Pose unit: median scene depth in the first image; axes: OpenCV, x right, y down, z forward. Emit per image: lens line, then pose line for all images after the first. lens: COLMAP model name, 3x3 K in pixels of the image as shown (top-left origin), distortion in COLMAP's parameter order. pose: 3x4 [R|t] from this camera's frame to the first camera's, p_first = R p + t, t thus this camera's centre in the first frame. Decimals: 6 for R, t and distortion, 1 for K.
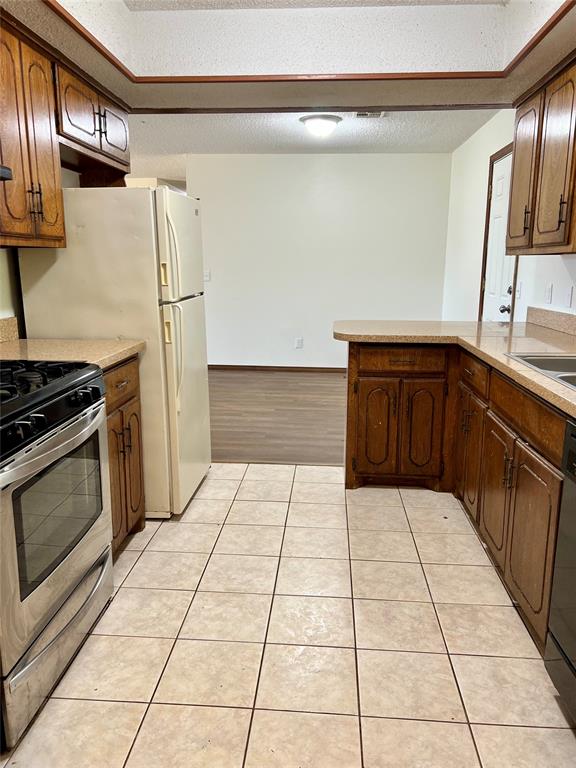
lens RADIAL K [[580.3, 0, 291.9], [0, 580.3, 396.5], [0, 0, 1]] dist [0.037307, -0.040896]
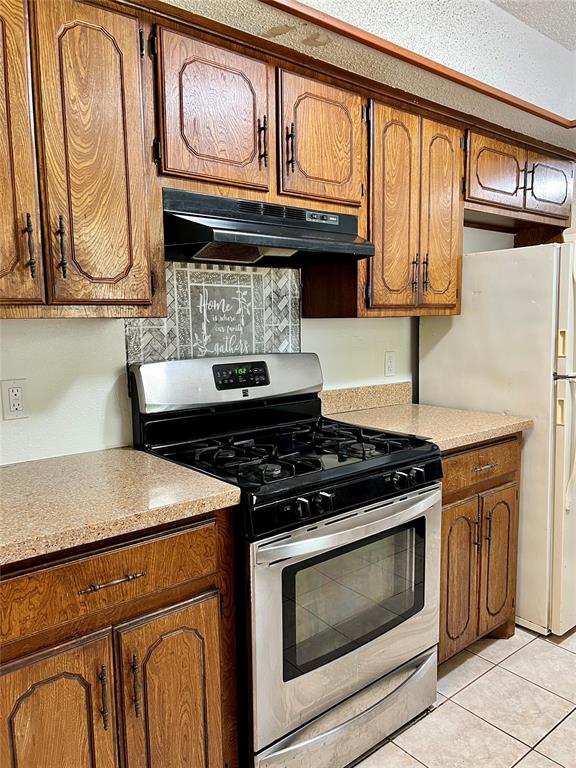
lens RADIAL K [[580.3, 0, 291.9], [0, 580.3, 396.5], [0, 0, 1]] dist [0.037307, -0.040896]
pose [[0.696161, 0.085408, -0.712787, 0.113561], [-0.150156, 0.988259, -0.028238, -0.053381], [0.702006, 0.126688, 0.700812, 0.152142]]
